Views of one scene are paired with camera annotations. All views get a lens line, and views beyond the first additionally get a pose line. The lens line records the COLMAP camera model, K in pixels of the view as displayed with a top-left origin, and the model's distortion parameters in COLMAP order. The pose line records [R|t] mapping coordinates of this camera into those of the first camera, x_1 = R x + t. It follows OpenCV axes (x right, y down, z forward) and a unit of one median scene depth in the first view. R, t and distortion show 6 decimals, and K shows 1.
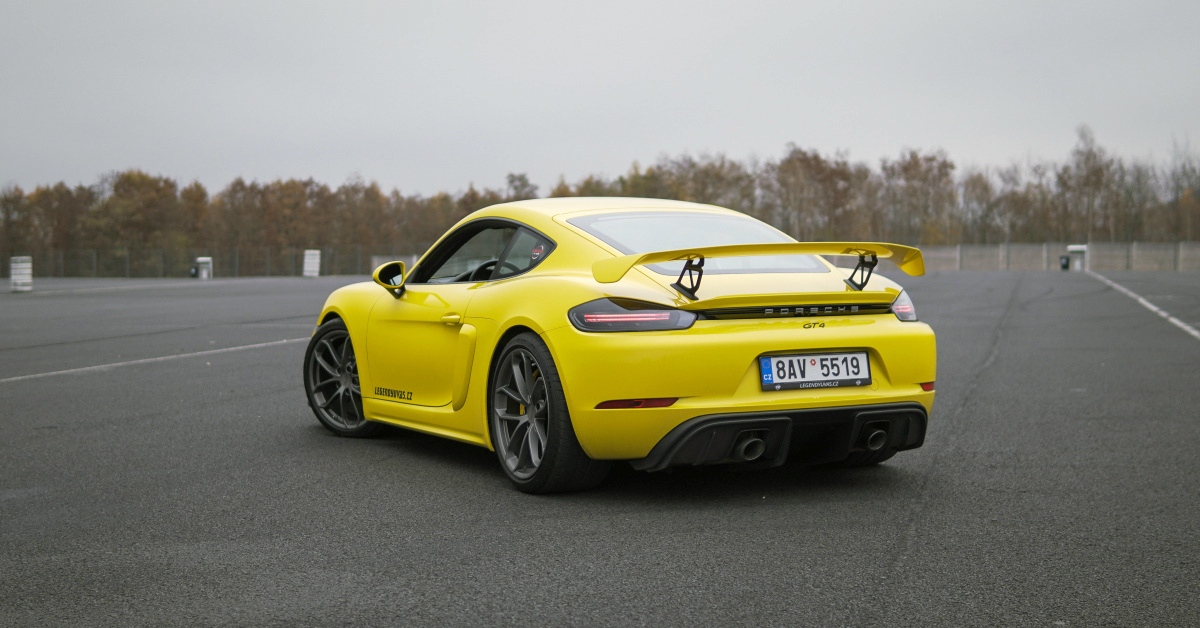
lens RADIAL K [[1728.3, 0, 600.0], [0, 1728.3, 314.0], [0, 0, 1]] dist [-0.145174, -0.029478]
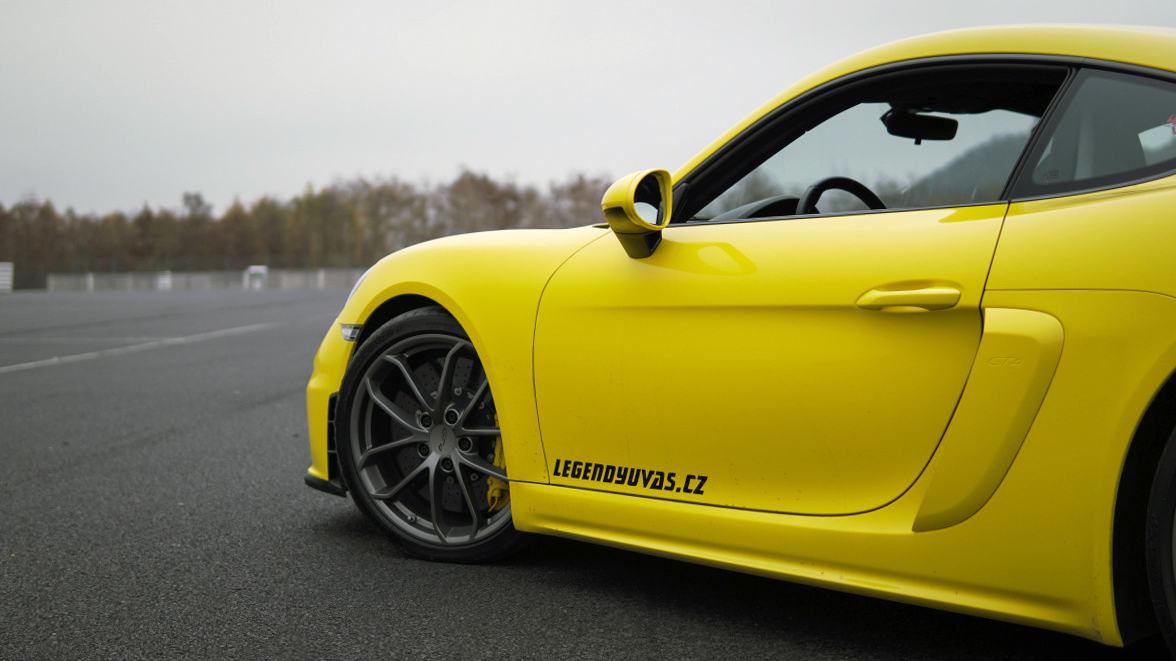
lens RADIAL K [[1606.6, 0, 588.0], [0, 1606.6, 330.5], [0, 0, 1]] dist [-0.112501, -0.045281]
pose [[0.979021, -0.005337, 0.203690, -0.194621], [0.005372, 0.999985, 0.000379, 0.008340], [-0.203689, 0.000723, 0.979035, 0.555942]]
